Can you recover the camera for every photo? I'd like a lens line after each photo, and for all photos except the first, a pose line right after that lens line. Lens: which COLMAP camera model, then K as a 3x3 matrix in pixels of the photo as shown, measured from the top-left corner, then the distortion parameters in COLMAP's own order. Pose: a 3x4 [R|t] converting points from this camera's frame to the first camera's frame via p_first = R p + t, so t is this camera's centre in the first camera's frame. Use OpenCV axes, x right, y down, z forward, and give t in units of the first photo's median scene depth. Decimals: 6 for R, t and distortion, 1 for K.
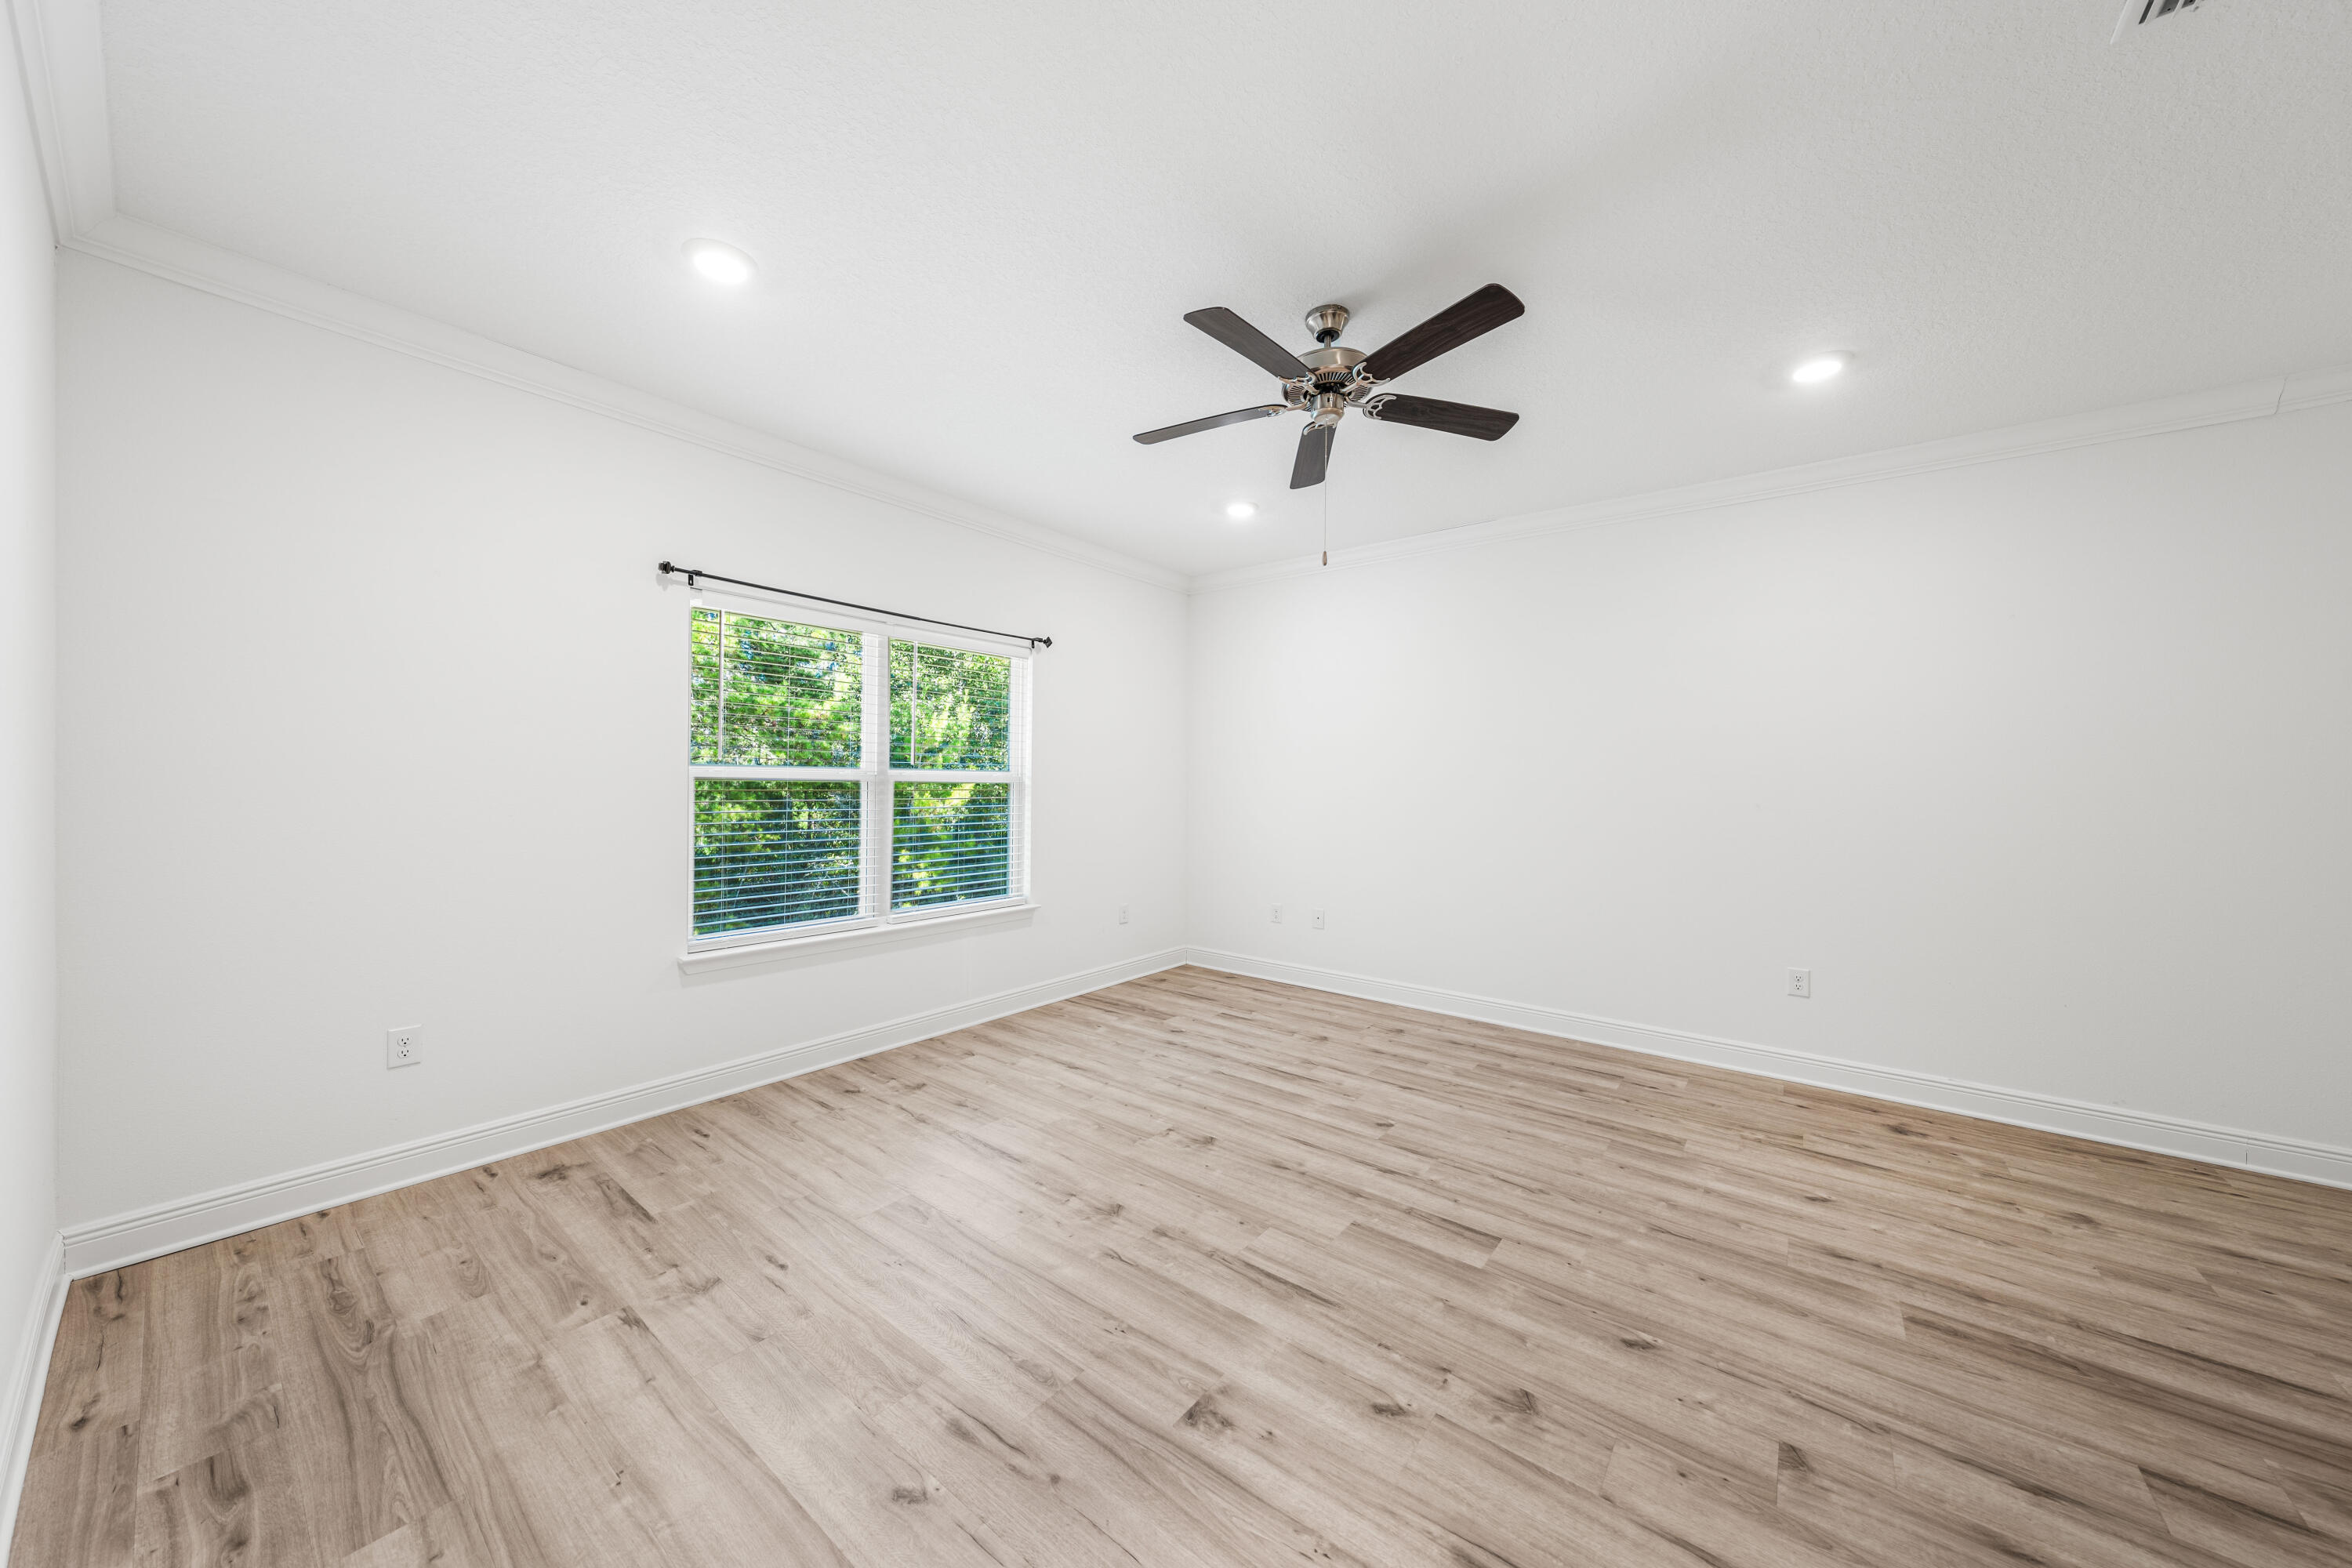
lens RADIAL K [[787.6, 0, 1164.7], [0, 787.6, 811.0], [0, 0, 1]] dist [0.000417, 0.000357]
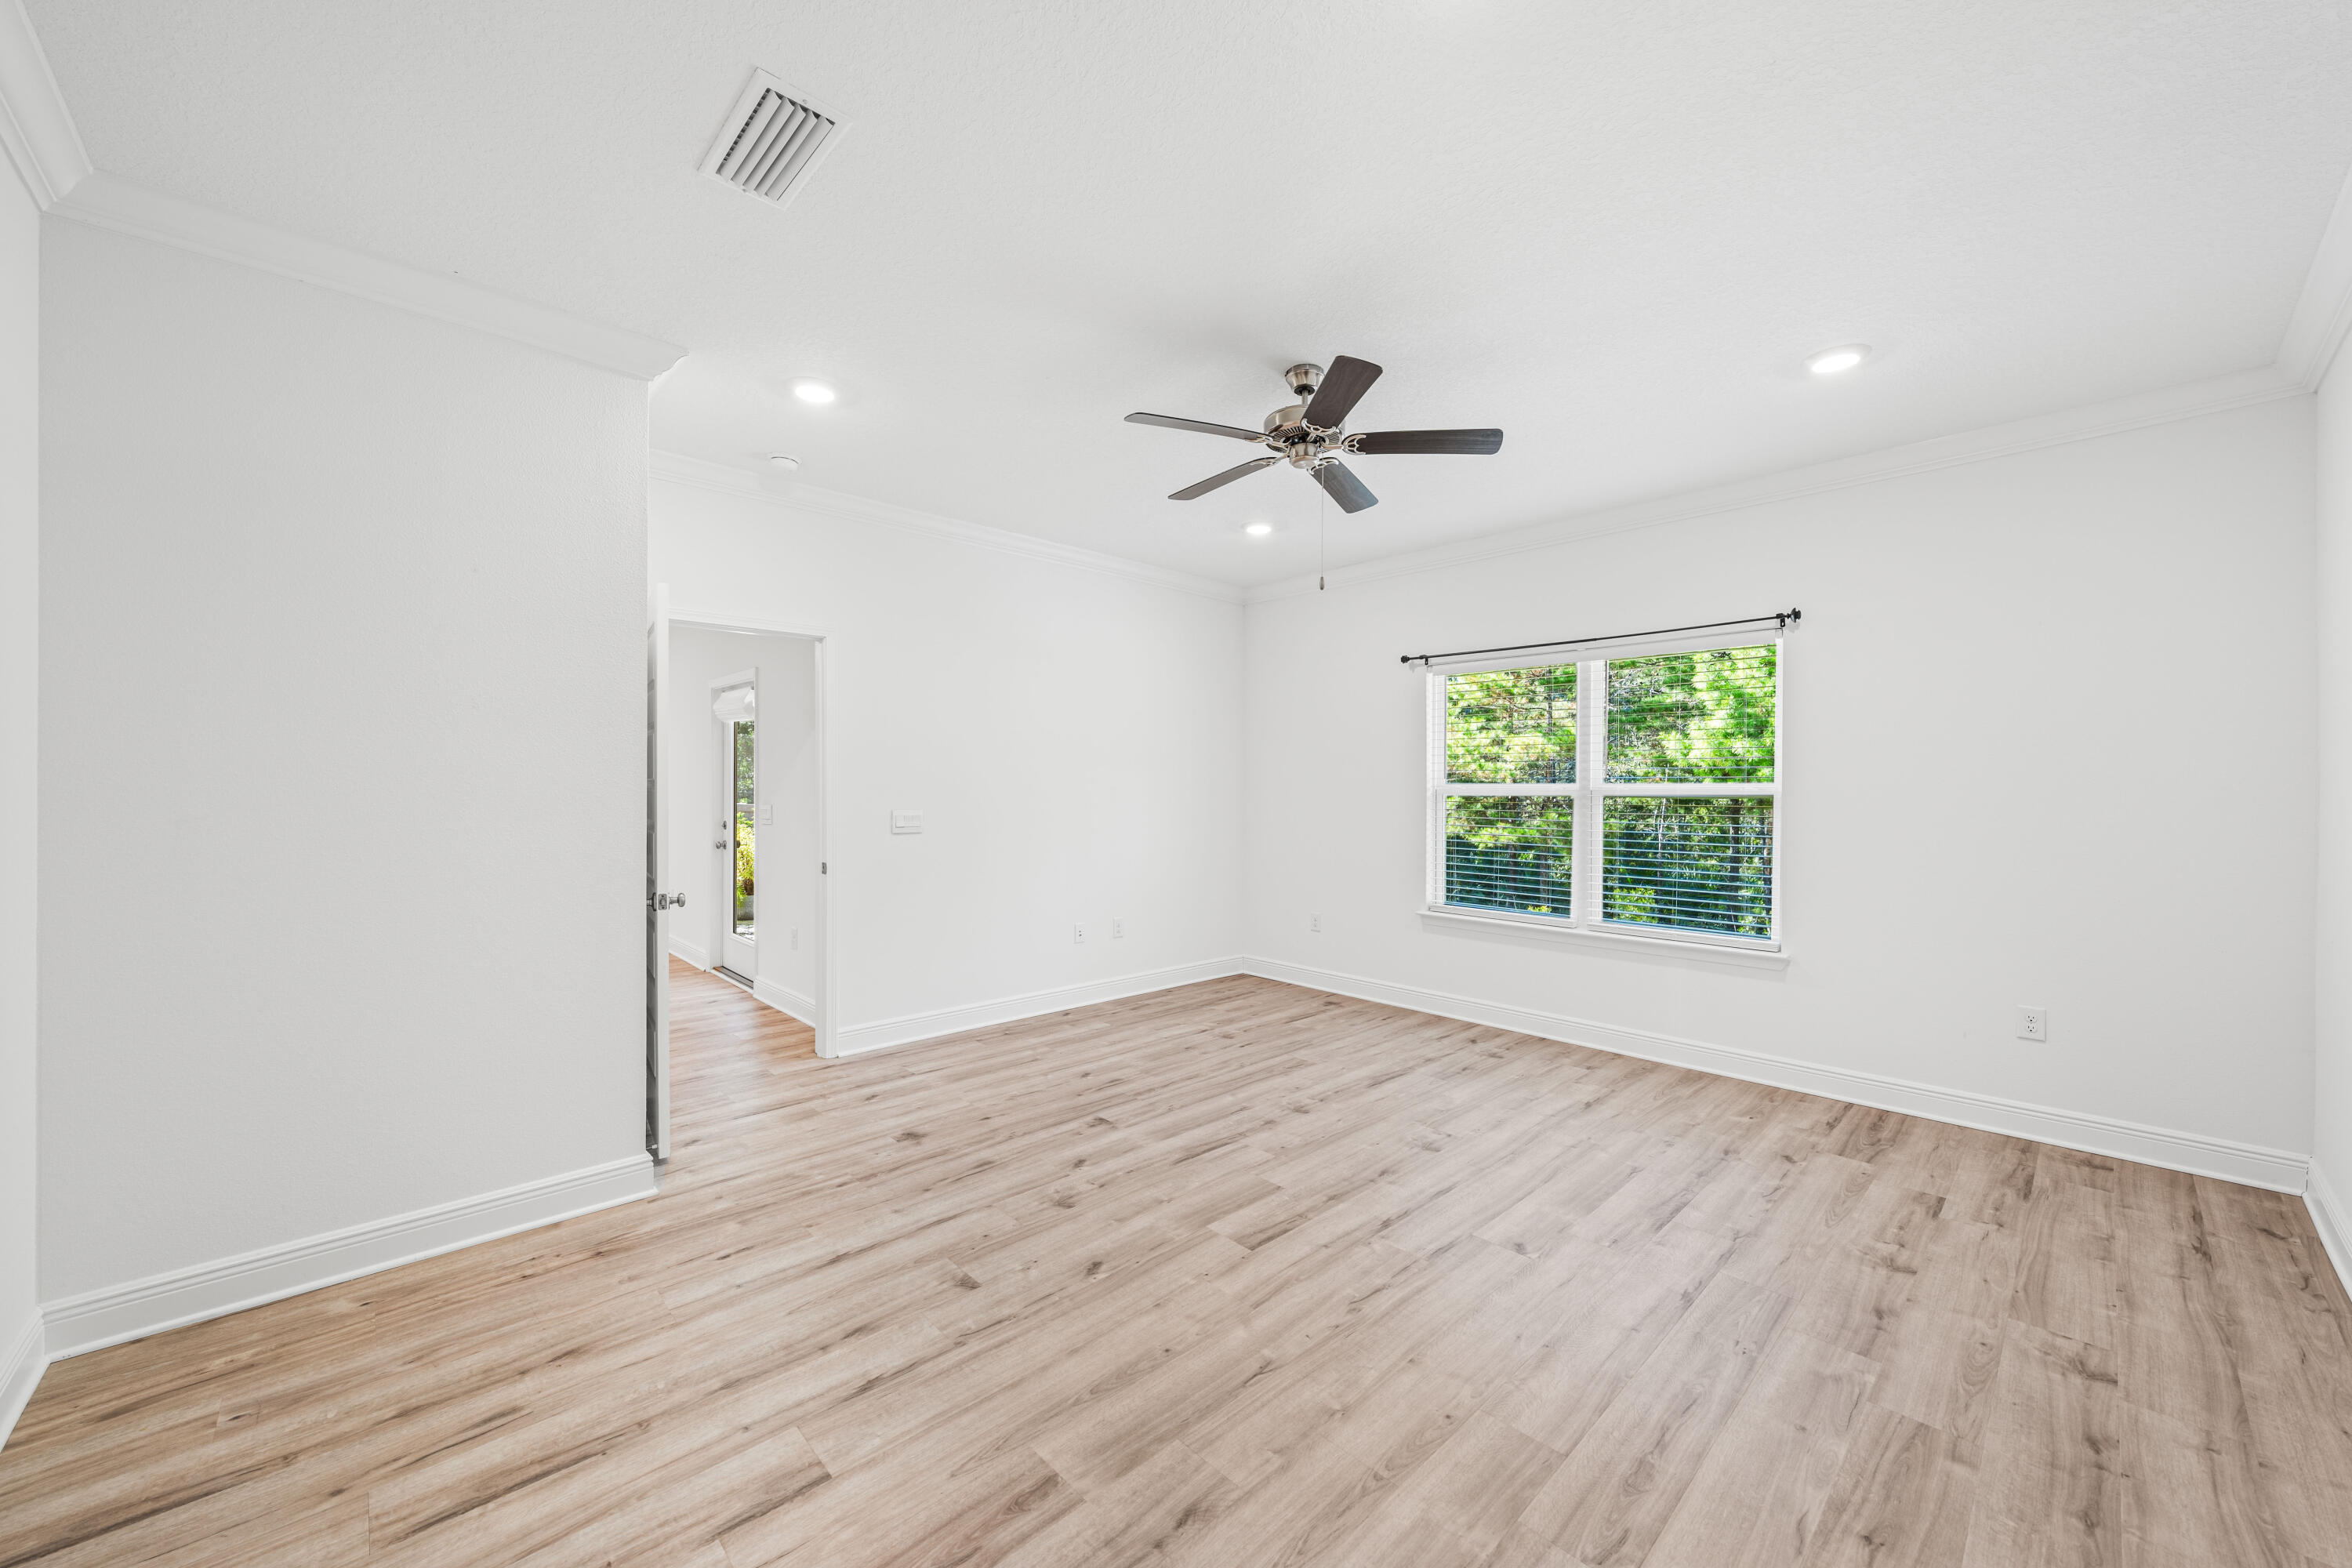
lens RADIAL K [[849.0, 0, 1176.0], [0, 849.0, 784.0], [0, 0, 1]] dist [-0.000699, 0.000006]
pose [[-0.120068, -0.020073, -0.992563, 1.125111], [-0.049169, 0.998689, -0.014249, -0.009939], [0.991547, 0.047093, -0.120897, 0.759445]]
